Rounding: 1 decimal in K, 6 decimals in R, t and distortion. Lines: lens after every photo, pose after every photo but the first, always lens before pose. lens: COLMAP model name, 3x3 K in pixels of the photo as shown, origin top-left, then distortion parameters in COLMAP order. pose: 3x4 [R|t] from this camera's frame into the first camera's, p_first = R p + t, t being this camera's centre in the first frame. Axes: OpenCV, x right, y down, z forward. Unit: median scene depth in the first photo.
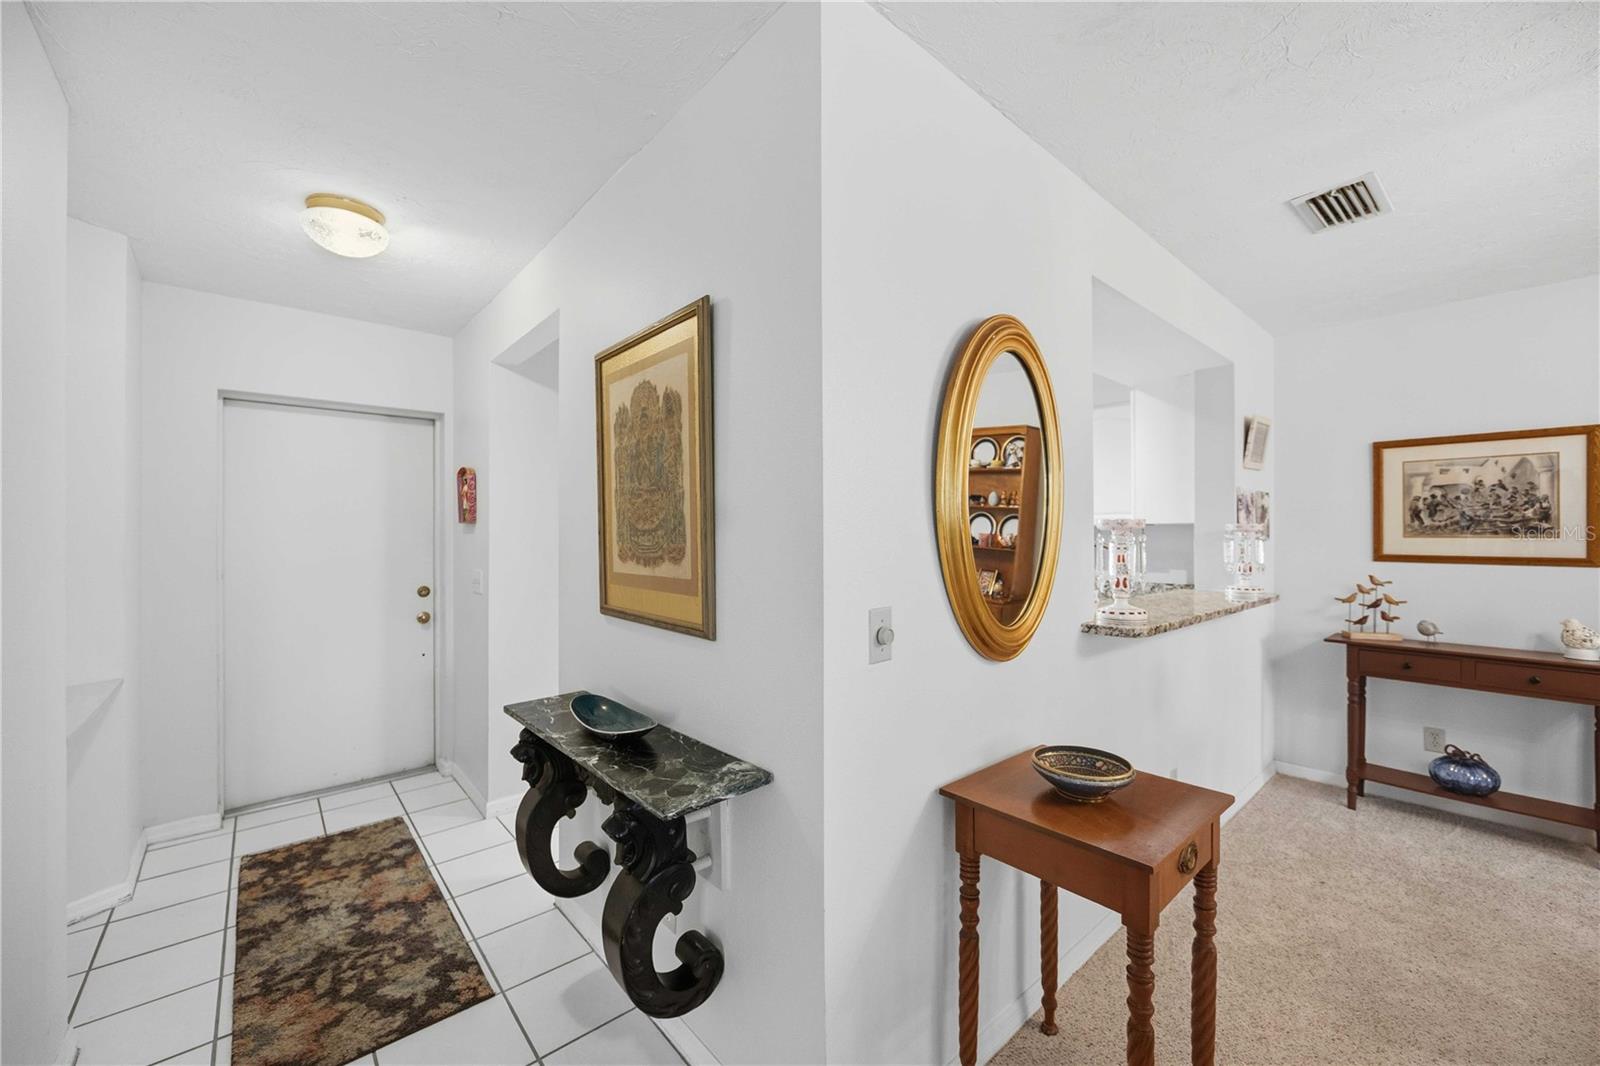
lens RADIAL K [[612.0, 0, 794.2], [0, 612.0, 538.3], [0, 0, 1]] dist [-0.002016, -0.000493]
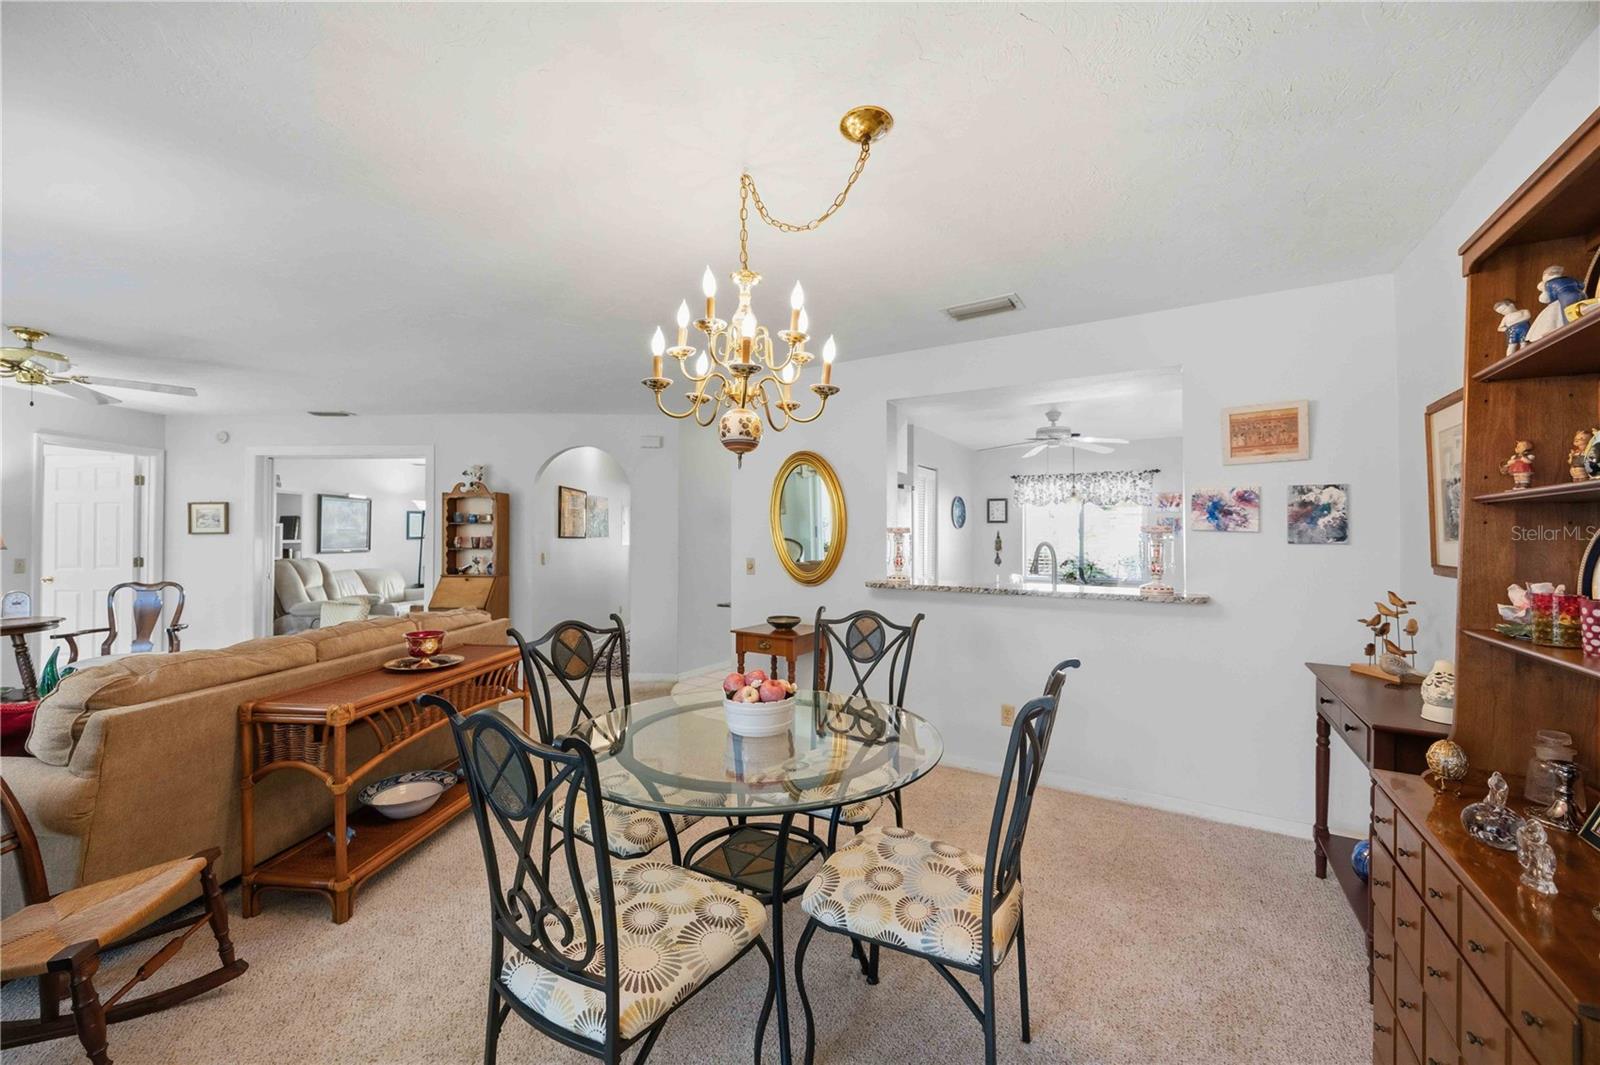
lens RADIAL K [[612.0, 0, 804.6], [0, 612.0, 529.4], [0, 0, 1]] dist [-0.002016, -0.000493]
pose [[0.313828, -0.008752, -0.949439, 1.609041], [-0.003362, 0.999941, -0.010329, -0.005562], [0.949474, 0.006434, 0.313780, 0.098204]]
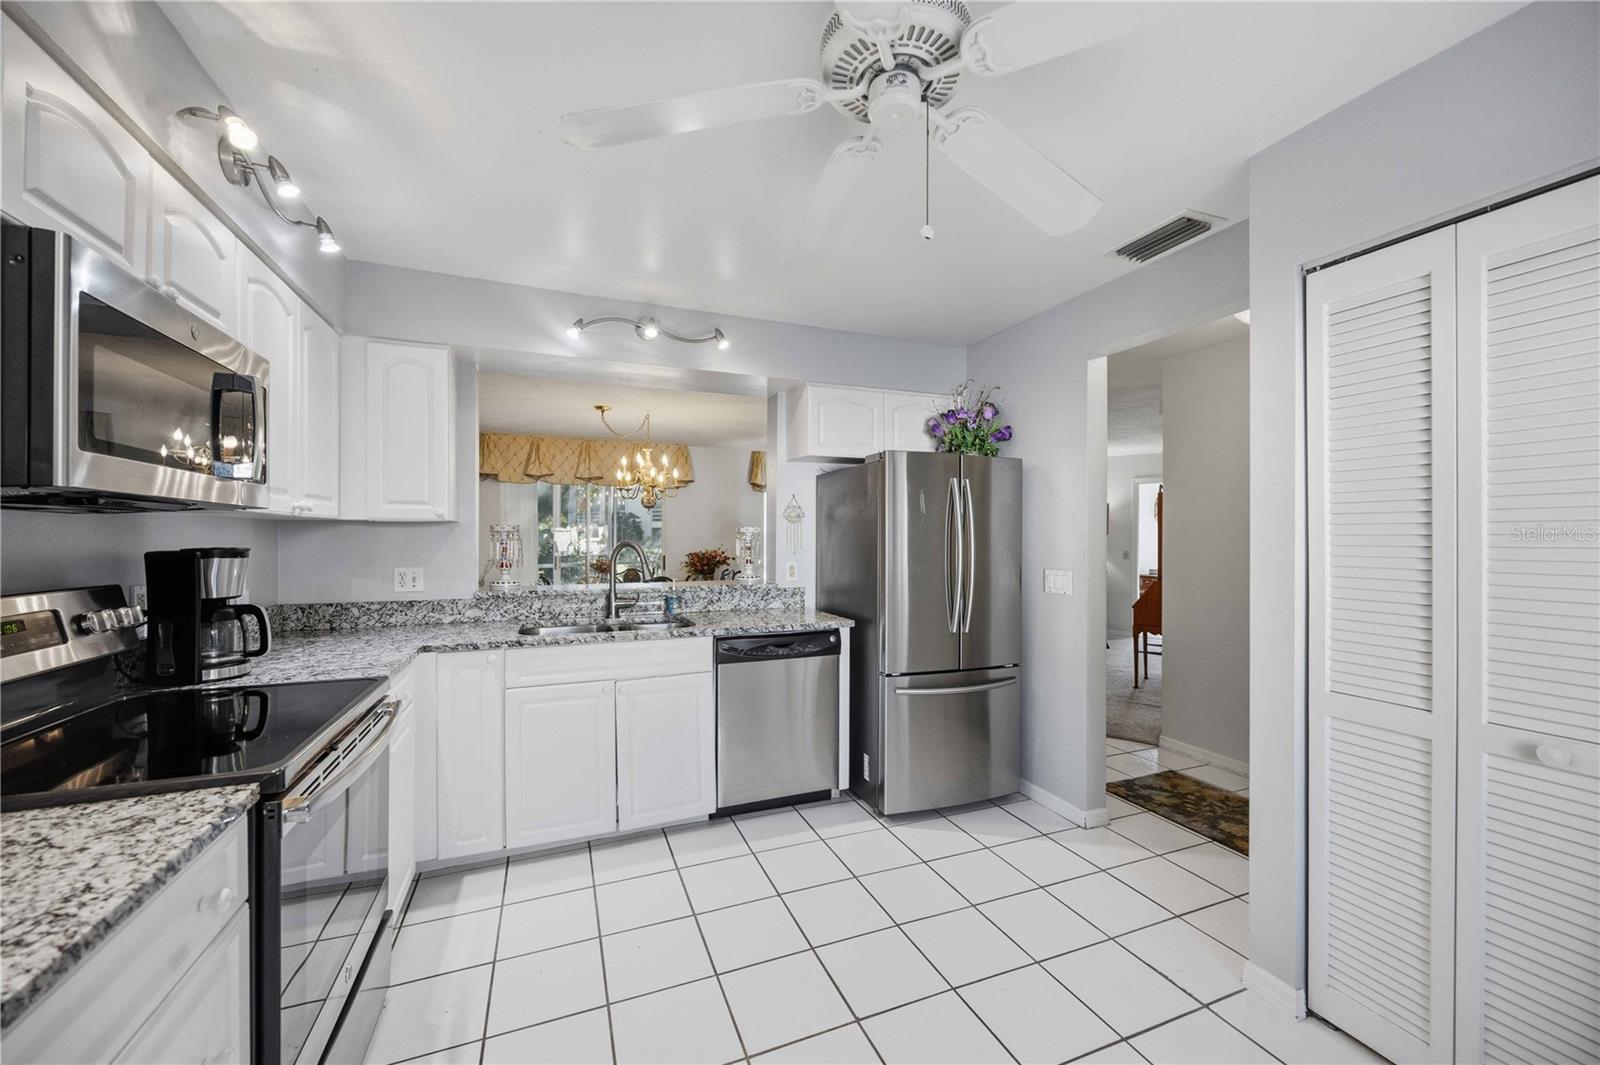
lens RADIAL K [[612.0, 0, 794.8], [0, 612.0, 540.0], [0, 0, 1]] dist [-0.002016, -0.000493]
pose [[-0.942432, -0.002965, 0.334383, -0.159538], [-0.001761, 0.999991, 0.003905, -0.002020], [-0.334392, 0.003092, -0.942429, 1.984657]]
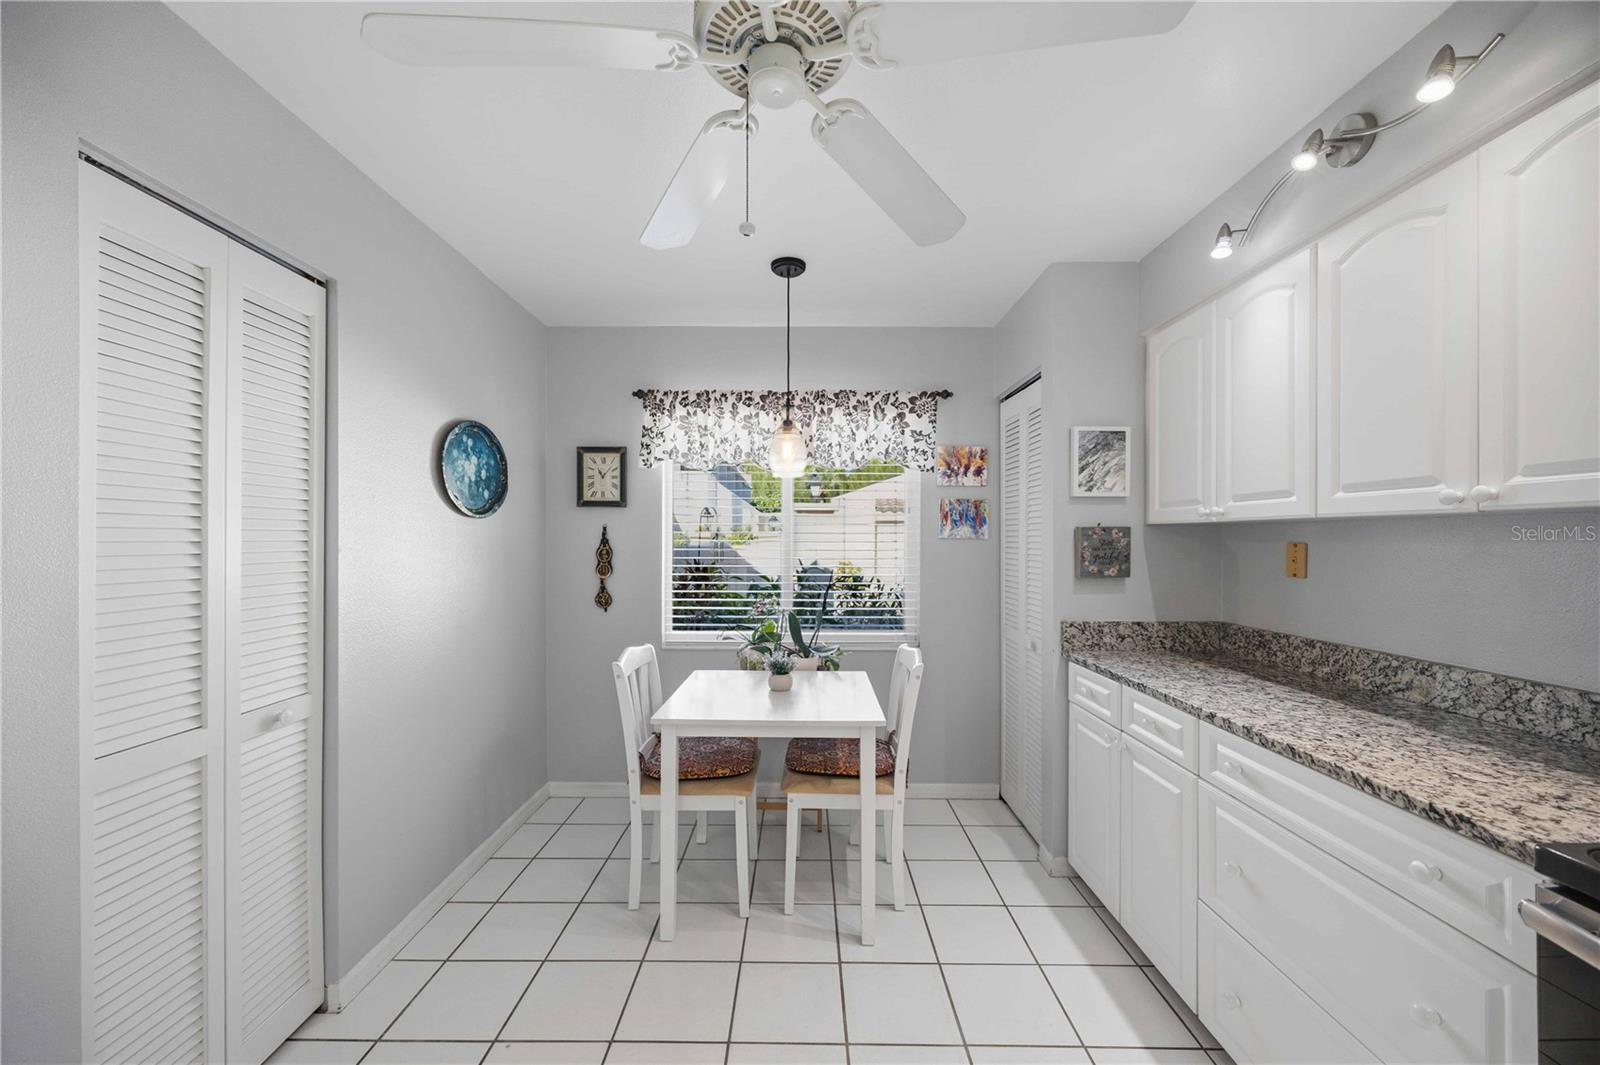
lens RADIAL K [[612.0, 0, 794.8], [0, 612.0, 540.1], [0, 0, 1]] dist [-0.002016, -0.000493]
pose [[0.749724, 0.002200, -0.661747, 0.205327], [-0.001633, 0.999998, 0.001475, -0.007022], [0.661749, -0.000025, 0.749726, 1.235815]]
